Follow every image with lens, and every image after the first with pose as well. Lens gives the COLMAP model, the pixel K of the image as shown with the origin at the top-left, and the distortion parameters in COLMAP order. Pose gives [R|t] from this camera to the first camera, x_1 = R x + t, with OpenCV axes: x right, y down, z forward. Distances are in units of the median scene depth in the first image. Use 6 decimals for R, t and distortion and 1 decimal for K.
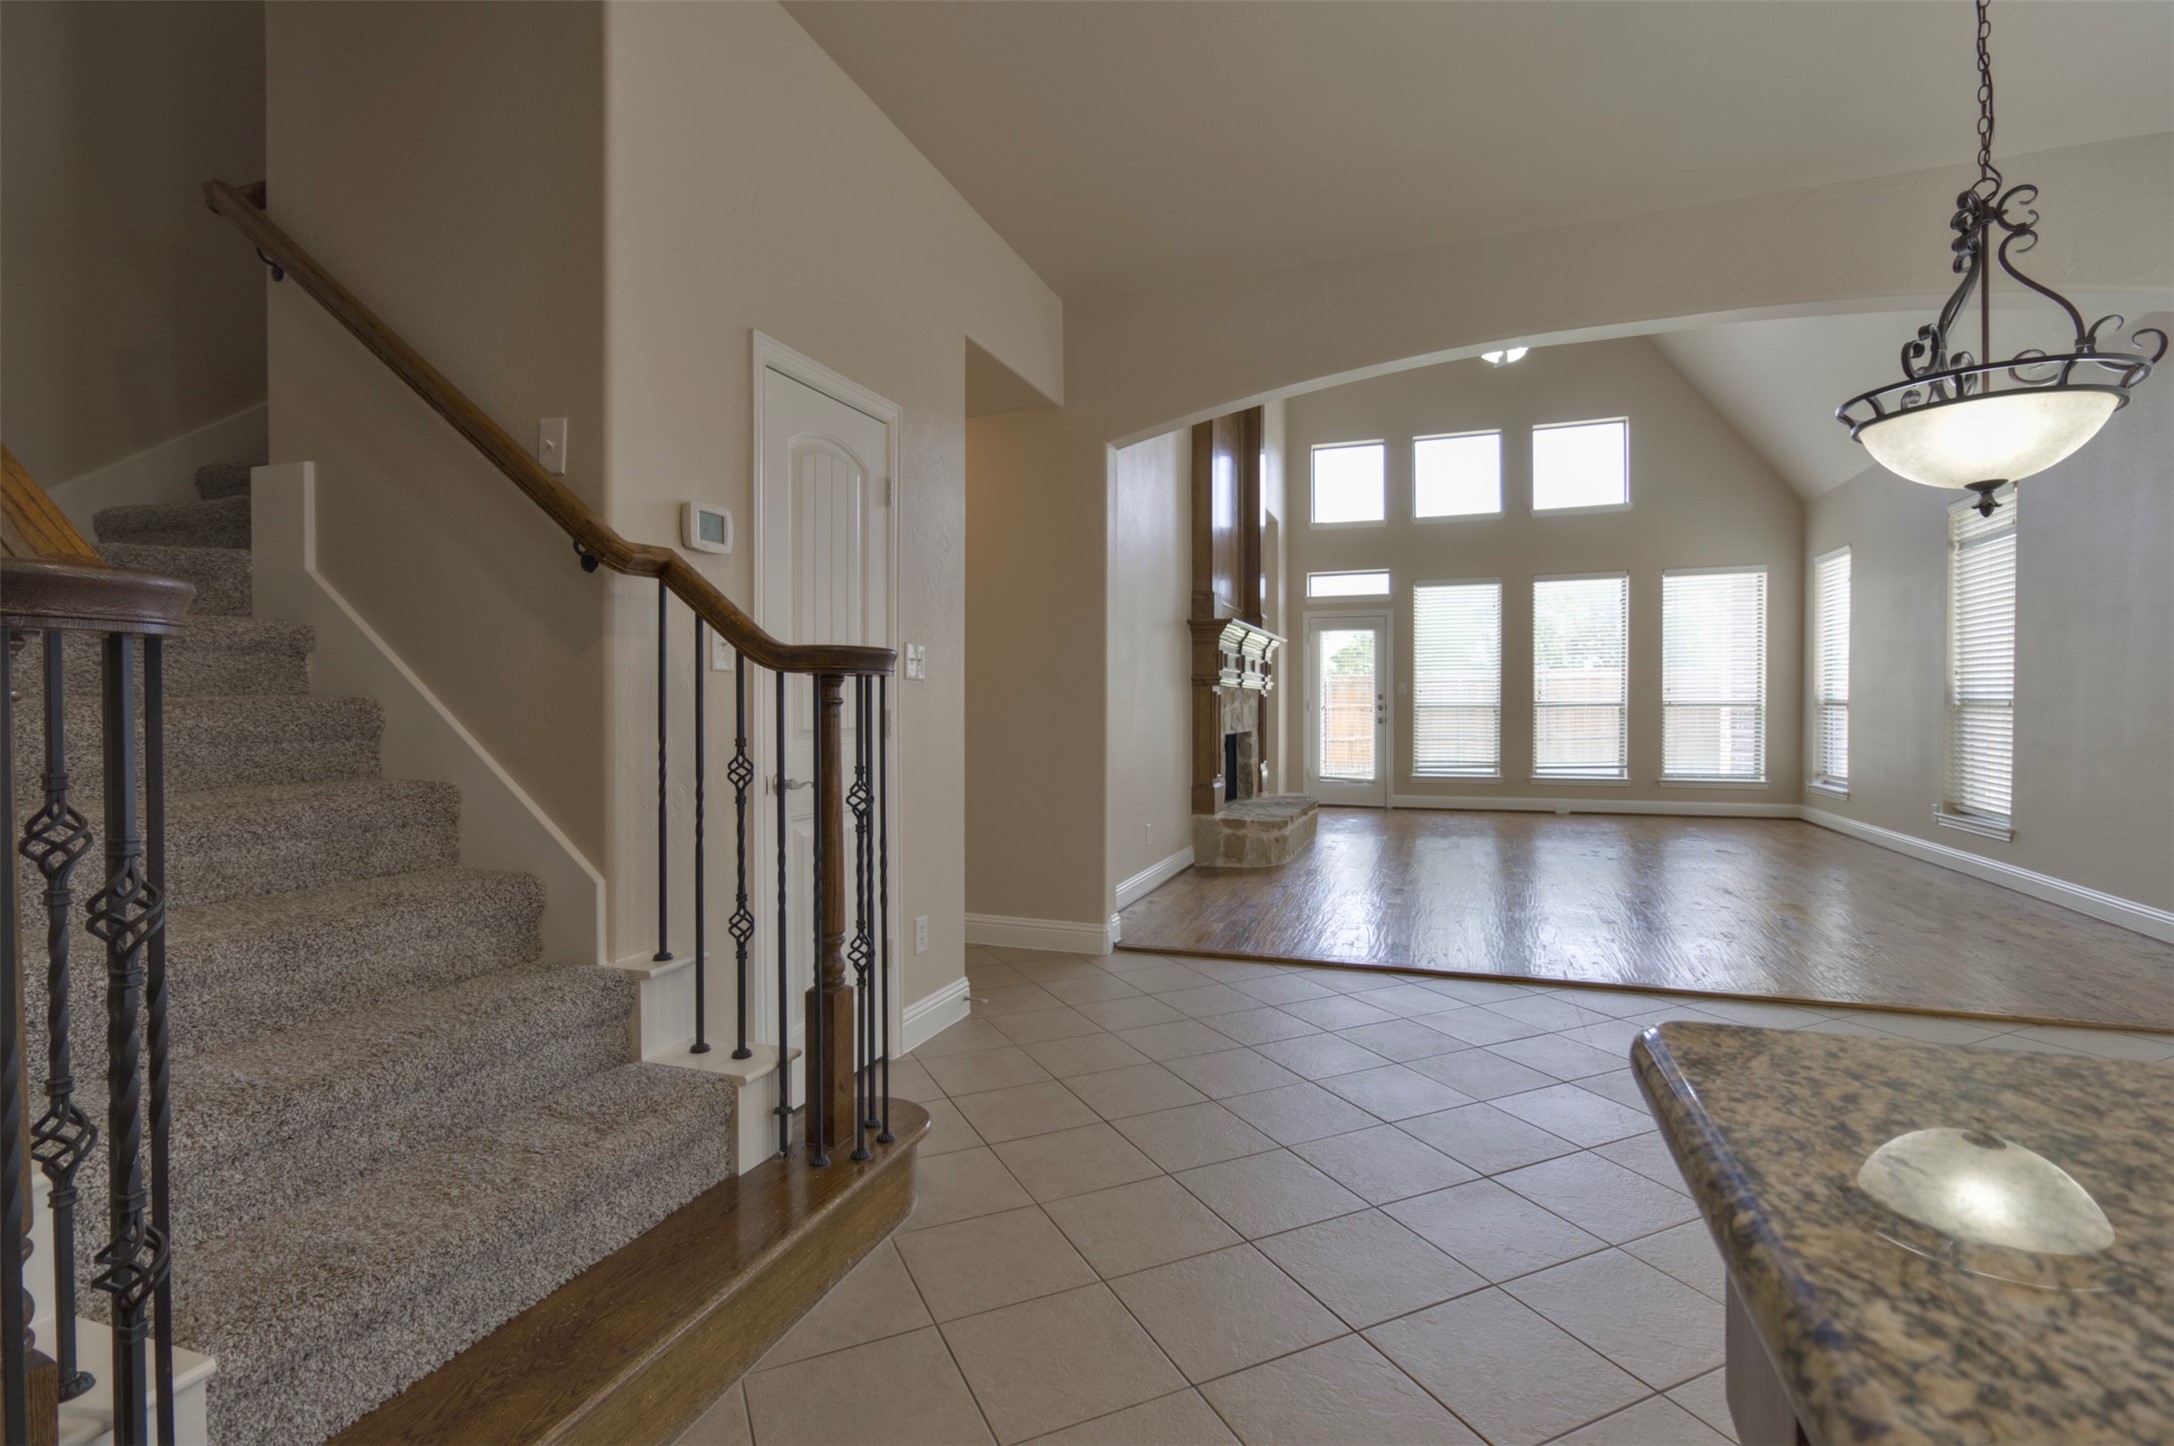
lens RADIAL K [[1022.6, 0, 1083.3], [0, 1022.6, 703.9], [0, 0, 1]] dist [-0.002894, 0.003093]
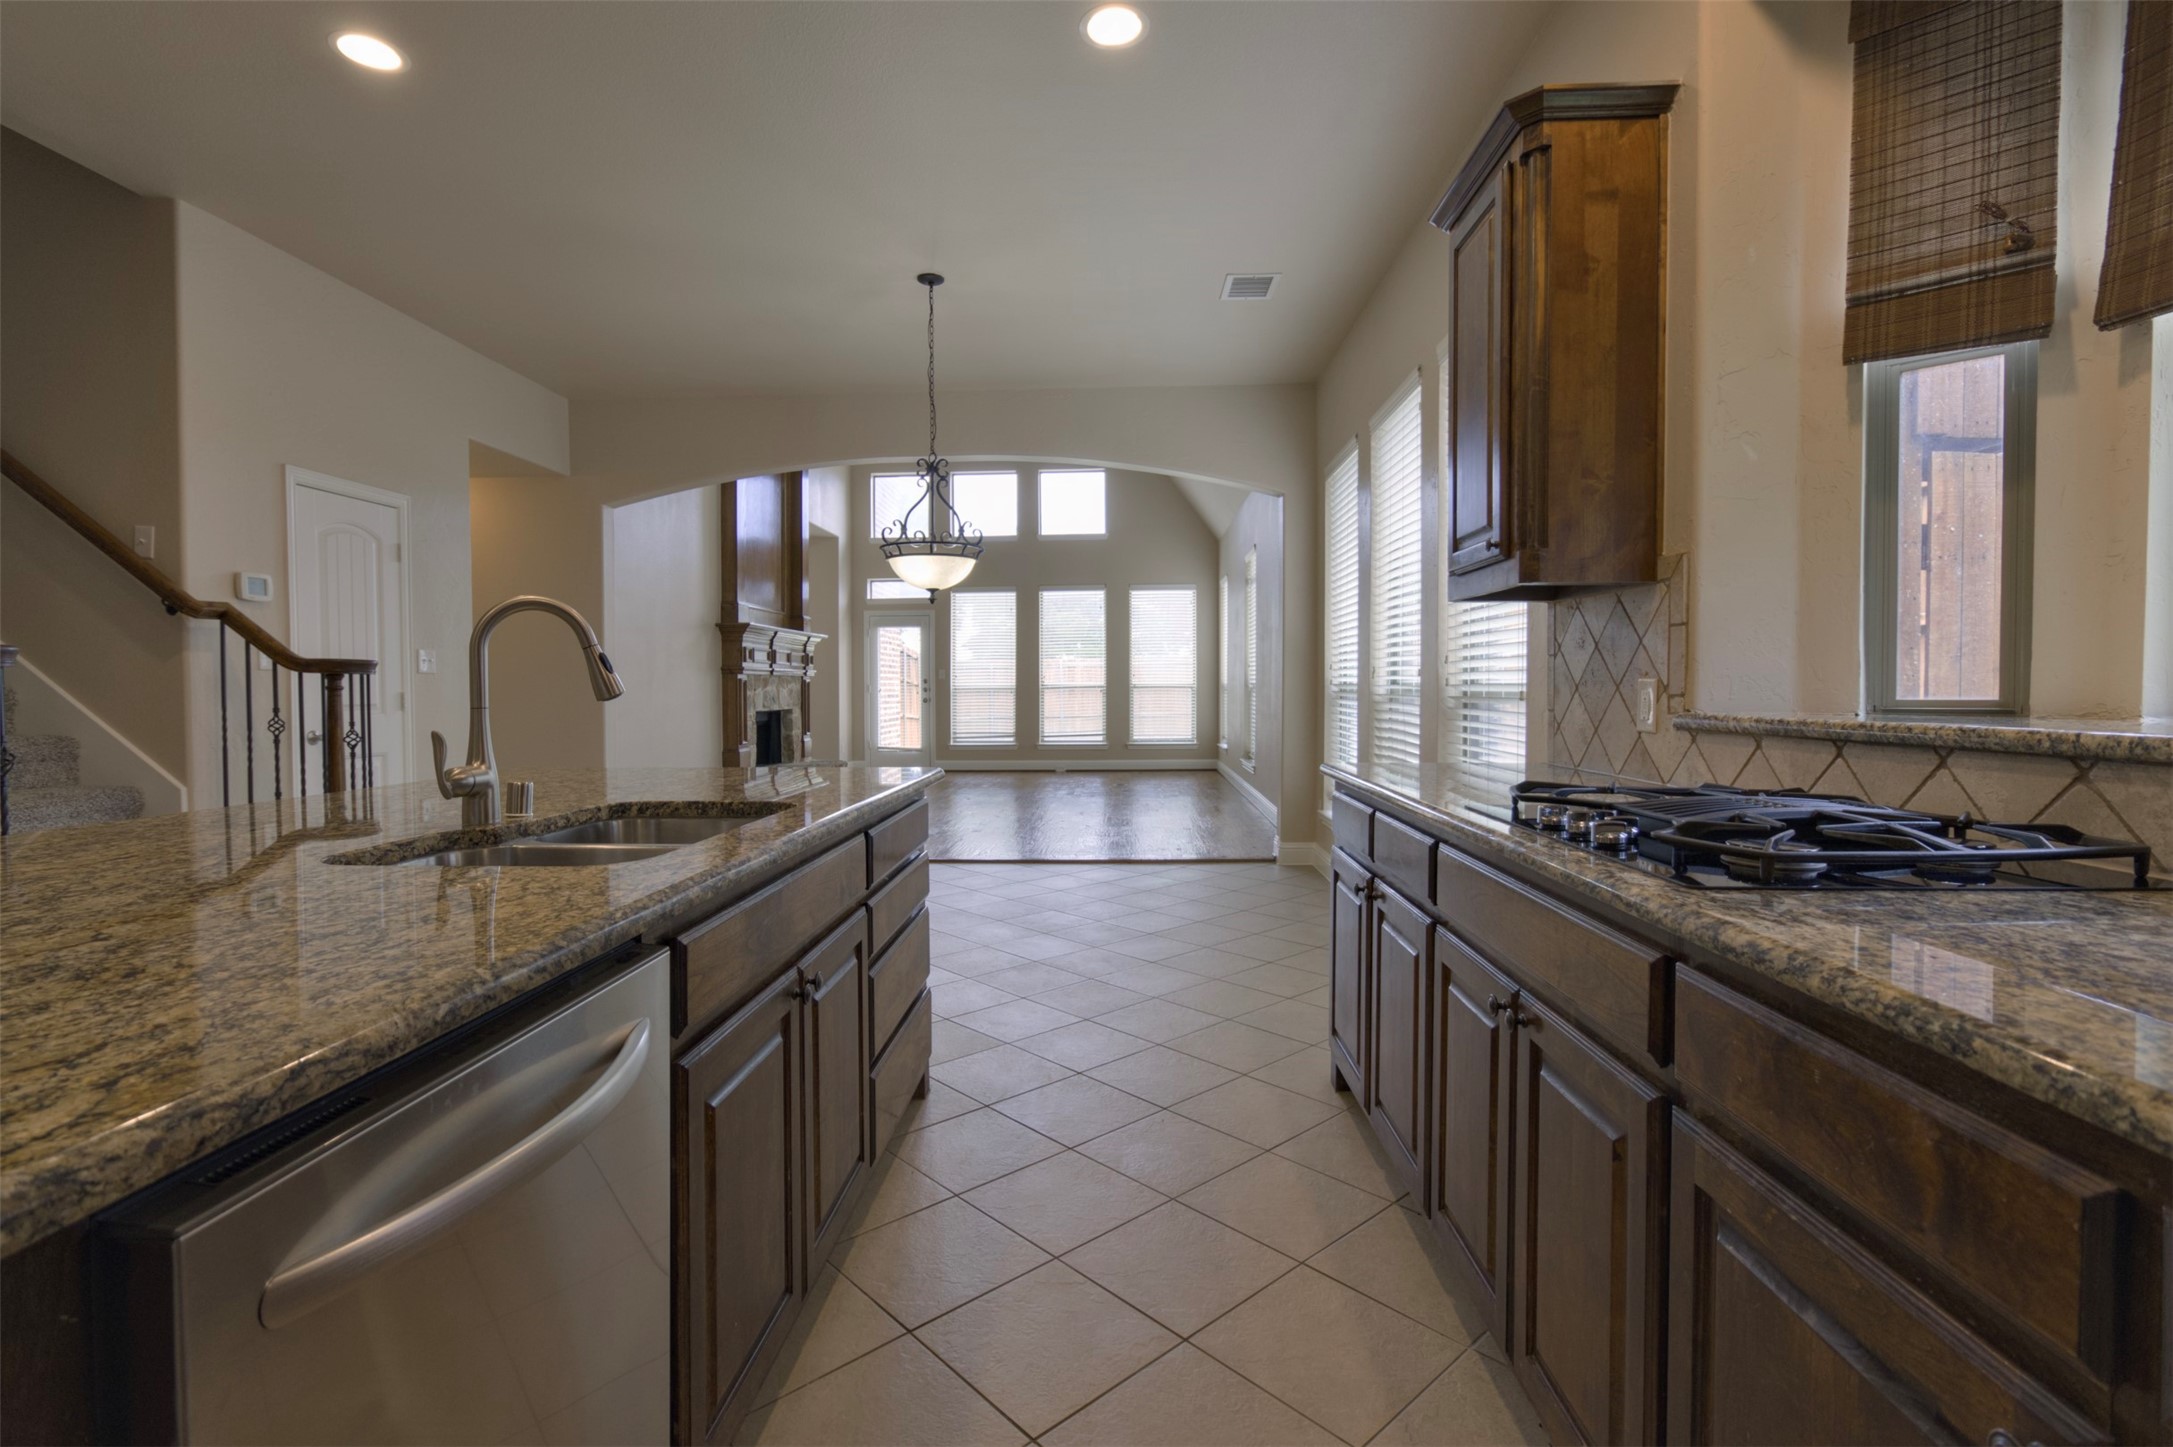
lens RADIAL K [[1022.2, 0, 1087.3], [0, 1022.2, 708.3], [0, 0, 1]] dist [-0.002894, 0.003093]
pose [[0.952572, -0.007750, 0.304214, 0.147767], [0.001137, 0.999759, 0.021908, -0.001685], [-0.304311, -0.020523, 0.952352, -0.355440]]
